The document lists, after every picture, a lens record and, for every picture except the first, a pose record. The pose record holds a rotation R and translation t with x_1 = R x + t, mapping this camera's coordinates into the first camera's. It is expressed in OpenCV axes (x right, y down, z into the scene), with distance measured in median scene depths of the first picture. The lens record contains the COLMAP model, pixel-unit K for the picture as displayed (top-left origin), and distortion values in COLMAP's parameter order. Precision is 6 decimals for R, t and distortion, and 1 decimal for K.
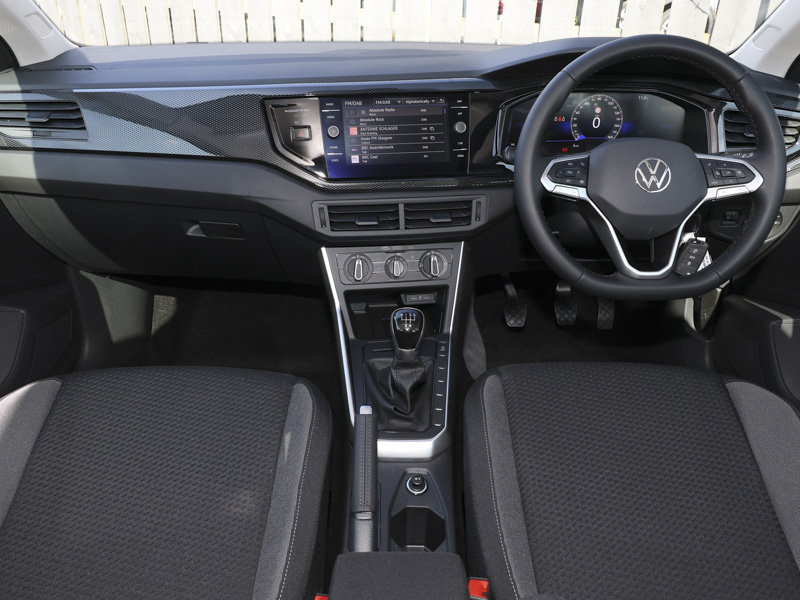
lens RADIAL K [[532.1, 0, 398.9], [0, 532.1, 317.5], [0, 0, 1]] dist [-0.001550, 0.000799]
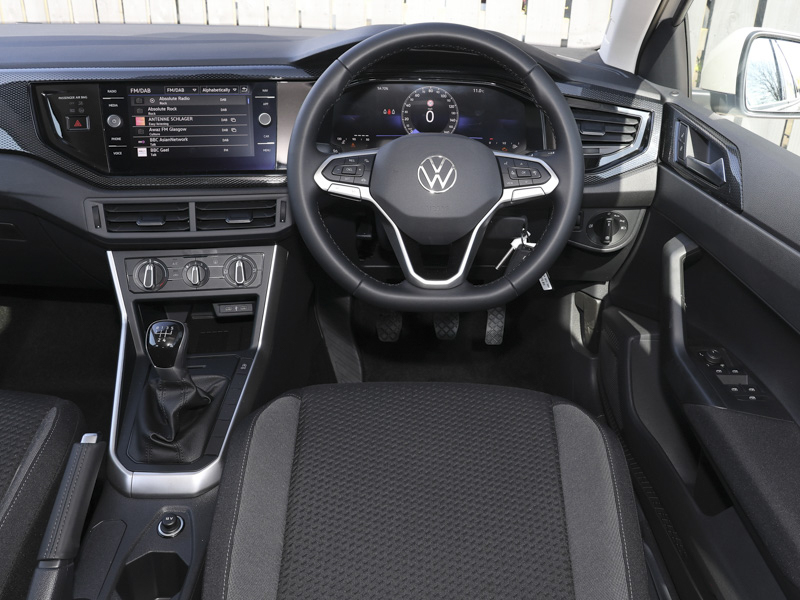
lens RADIAL K [[597.8, 0, 400.0], [0, 597.8, 300.0], [0, 0, 1]] dist [-0.008967, -0.007532]
pose [[0.999120, 0.004881, 0.041652, 0.307796], [-0.002761, 0.998706, -0.050790, -0.001747], [-0.041846, 0.050630, 0.997840, 0.000765]]
